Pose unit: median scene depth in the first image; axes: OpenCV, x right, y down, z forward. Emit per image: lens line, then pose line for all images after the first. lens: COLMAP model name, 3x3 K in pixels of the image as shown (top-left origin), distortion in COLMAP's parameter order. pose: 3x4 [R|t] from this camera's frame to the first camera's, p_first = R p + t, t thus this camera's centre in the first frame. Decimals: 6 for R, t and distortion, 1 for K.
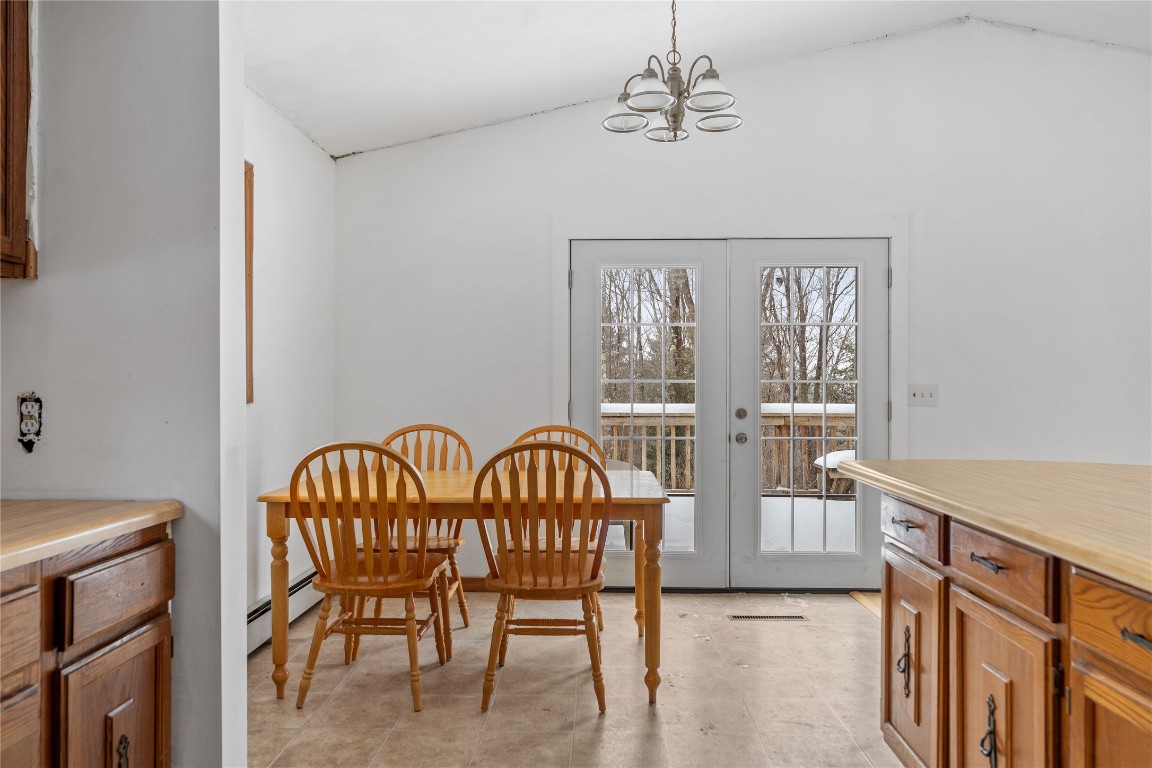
lens RADIAL K [[765.9, 0, 576.0], [0, 765.9, 384.0], [0, 0, 1]] dist [-0.000624, -0.001252]
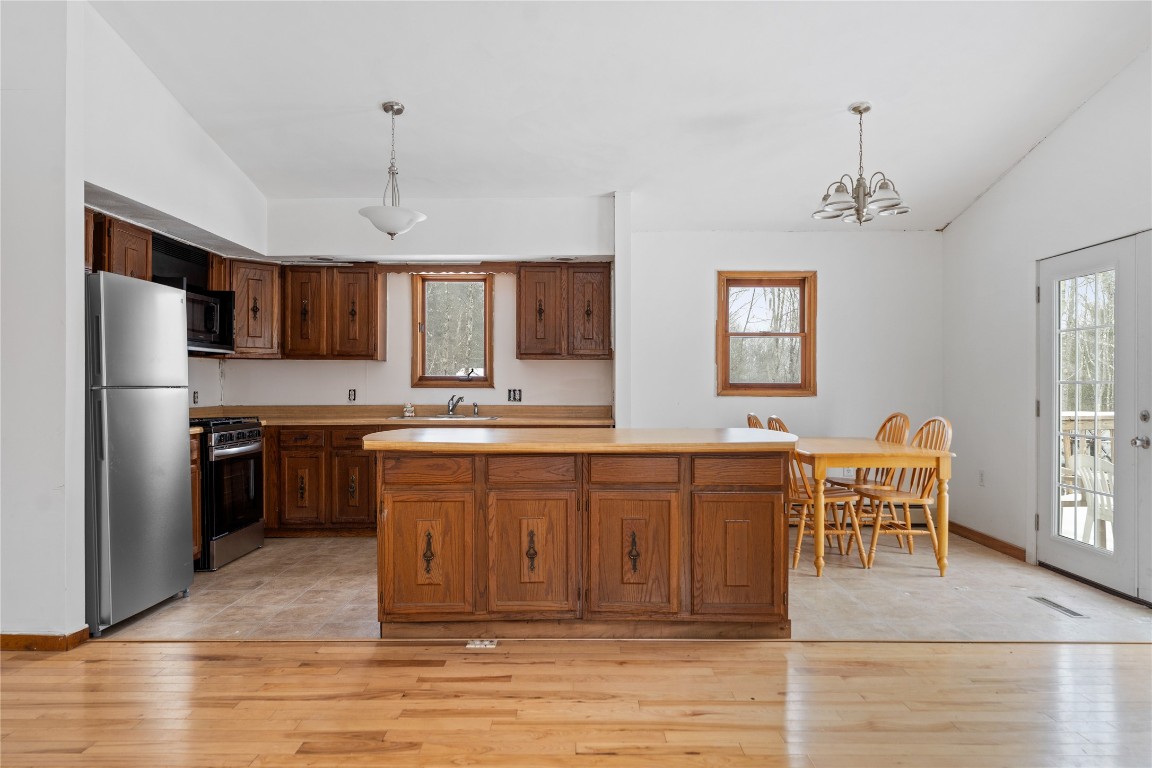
lens RADIAL K [[777.0, 0, 577.3], [0, 777.0, 386.3], [0, 0, 1]] dist [0.004850, -0.000631]
pose [[0.030693, -0.002912, -0.999525, 1.153835], [0.003705, 0.999989, -0.002800, 0.001653], [0.999522, -0.003618, 0.030703, 0.273066]]
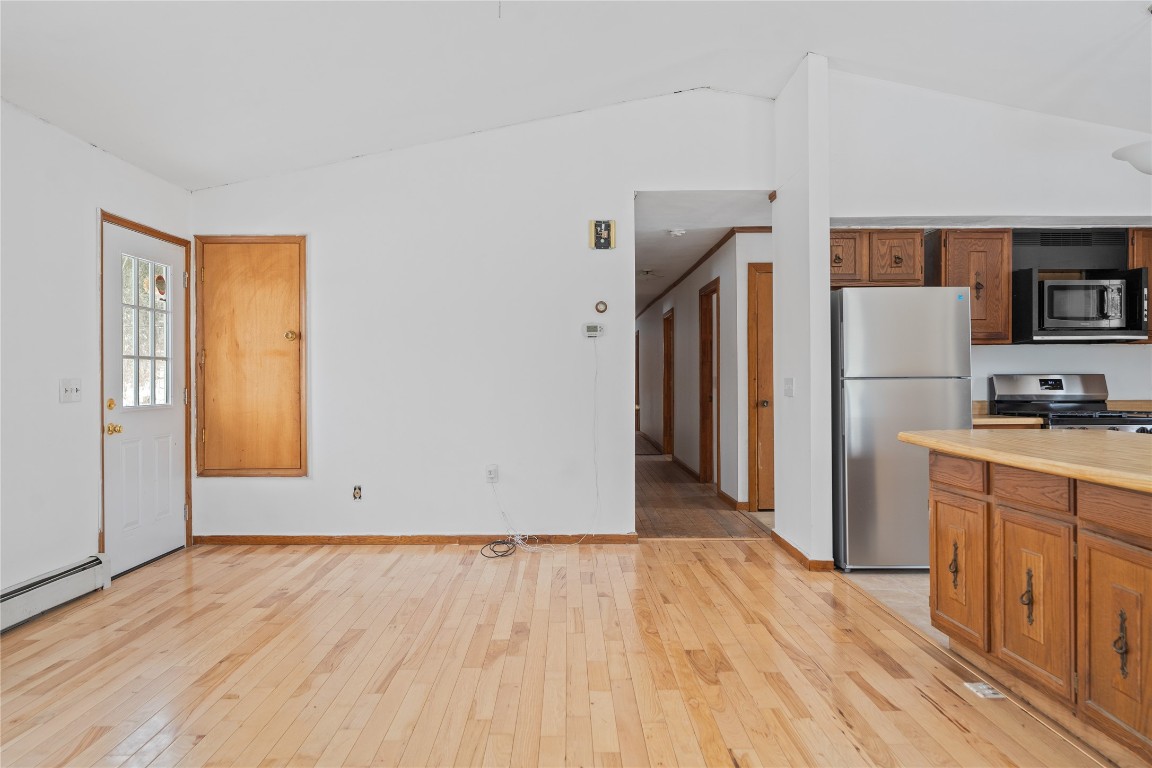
lens RADIAL K [[783.1, 0, 574.9], [0, 783.1, 375.7], [0, 0, 1]] dist [0.005054, -0.001891]
pose [[-0.999129, 0.001824, -0.041695, 0.724551], [0.002166, 0.999964, -0.008151, 0.002673], [0.041678, -0.008234, -0.999097, 0.847822]]
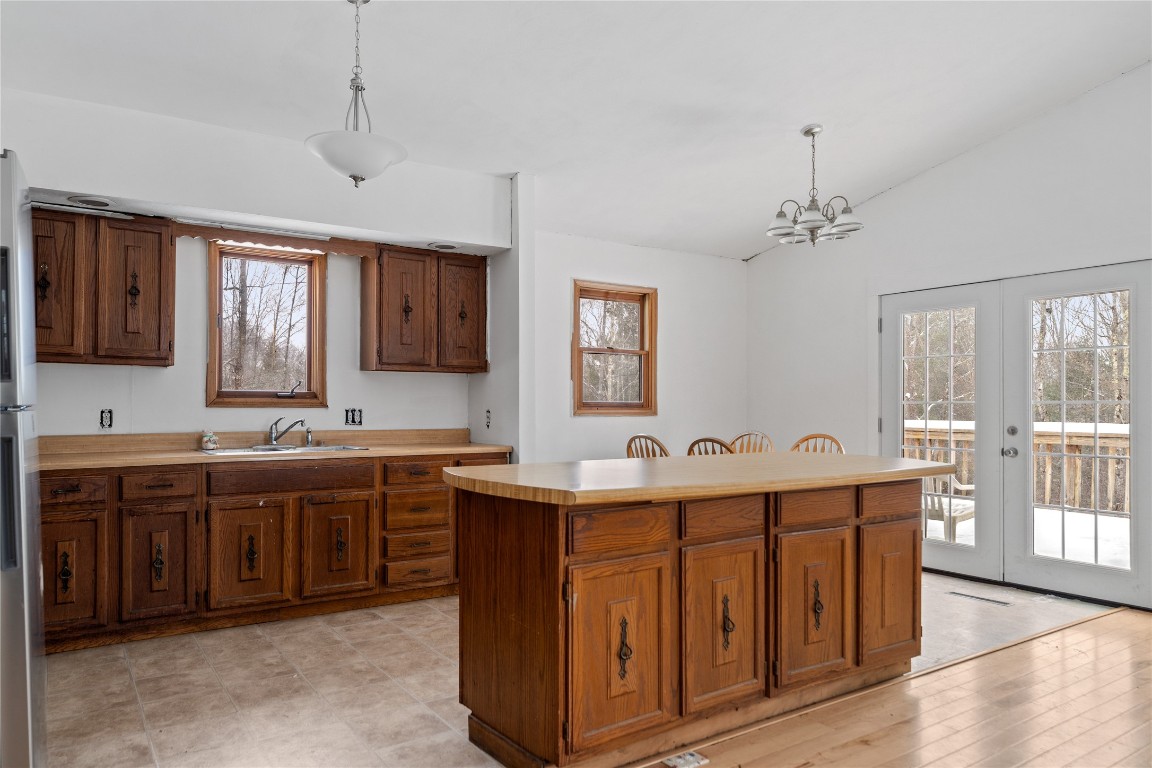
lens RADIAL K [[773.5, 0, 578.4], [0, 773.5, 403.0], [0, 0, 1]] dist [0.003874, -0.000013]
pose [[0.586504, -0.004176, -0.809936, 0.773602], [0.003823, 0.999990, -0.002388, -0.002285], [0.809938, -0.001696, 0.586514, -0.203853]]
